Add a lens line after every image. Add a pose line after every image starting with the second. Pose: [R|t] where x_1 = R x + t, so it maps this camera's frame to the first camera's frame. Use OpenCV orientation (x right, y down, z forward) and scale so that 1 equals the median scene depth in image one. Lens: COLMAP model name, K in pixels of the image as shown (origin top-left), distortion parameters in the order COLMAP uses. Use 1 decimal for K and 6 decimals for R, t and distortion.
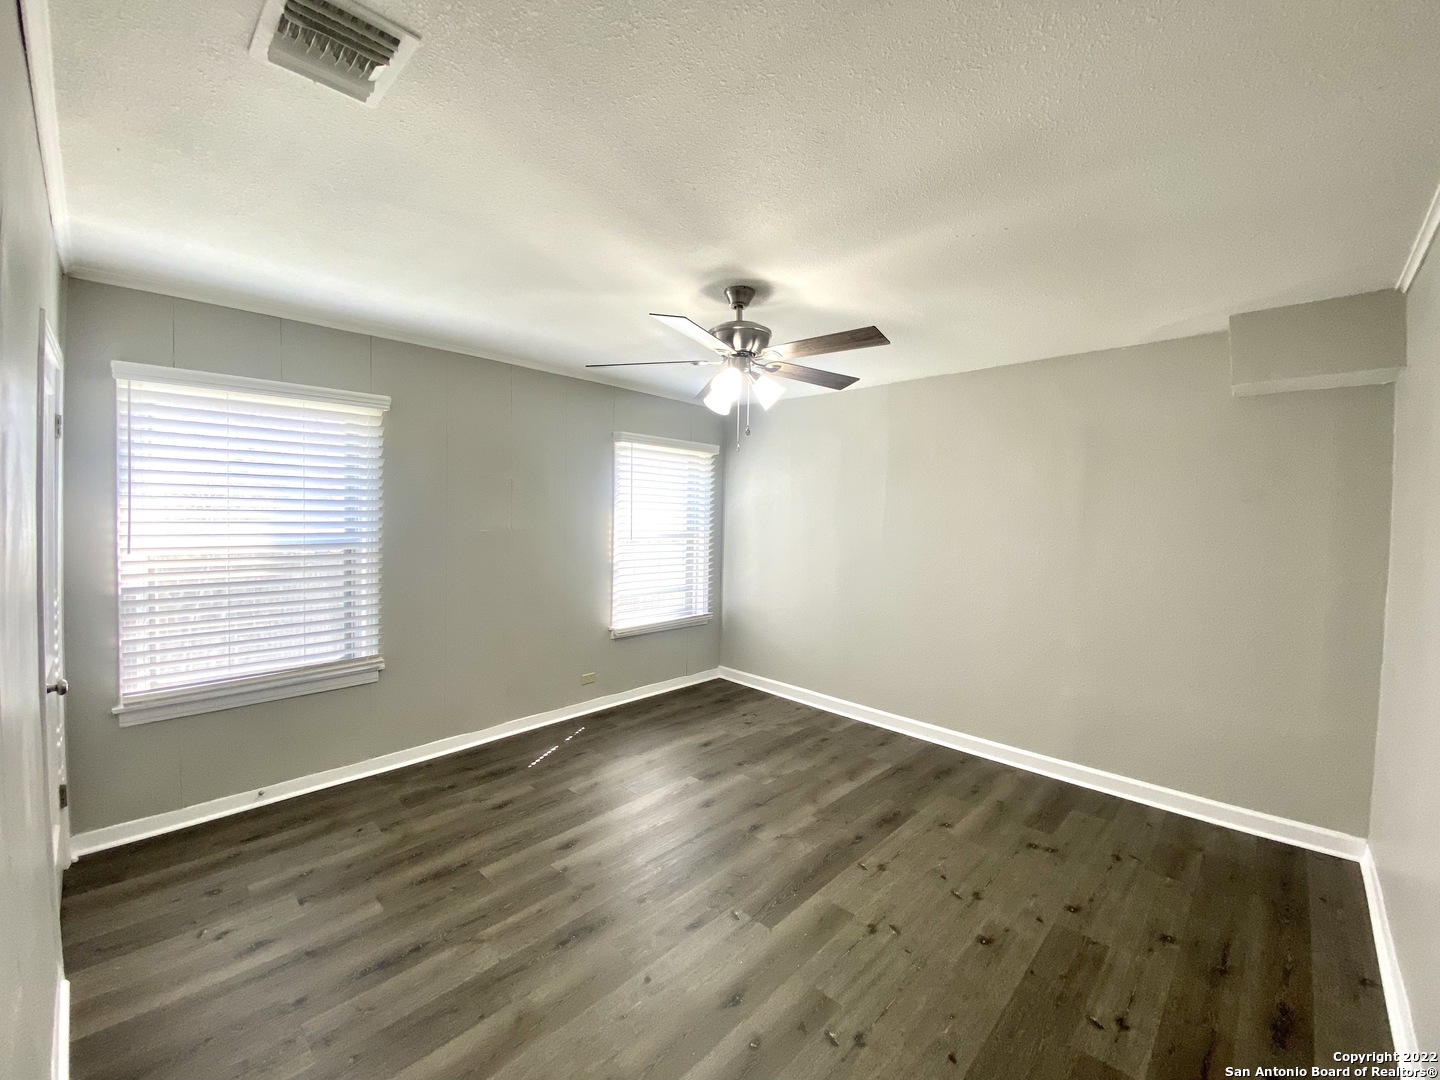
lens RADIAL K [[584.6, 0, 719.3], [0, 584.6, 532.6], [0, 0, 1]] dist [0.012938, -0.015673]
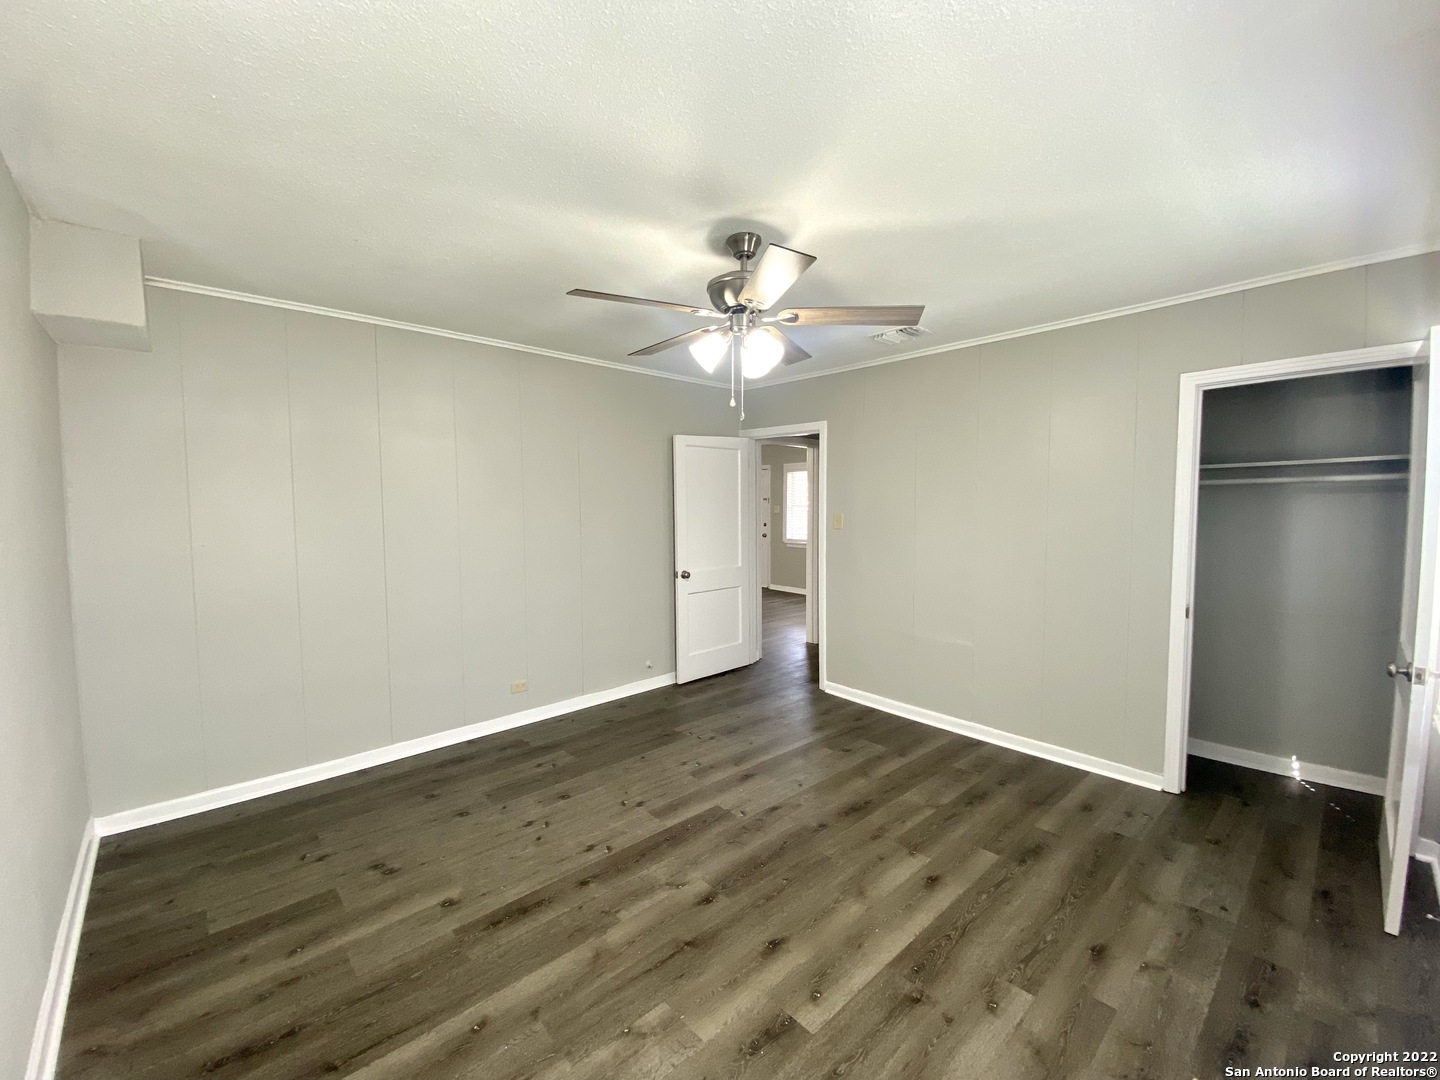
lens RADIAL K [[584.6, 0, 716.5], [0, 584.6, 539.9], [0, 0, 1]] dist [0.012938, -0.015673]
pose [[-0.997302, -0.018517, 0.071034, 0.003914], [-0.011961, 0.995721, 0.091632, -0.037153], [-0.072427, 0.090535, -0.993256, 1.886474]]
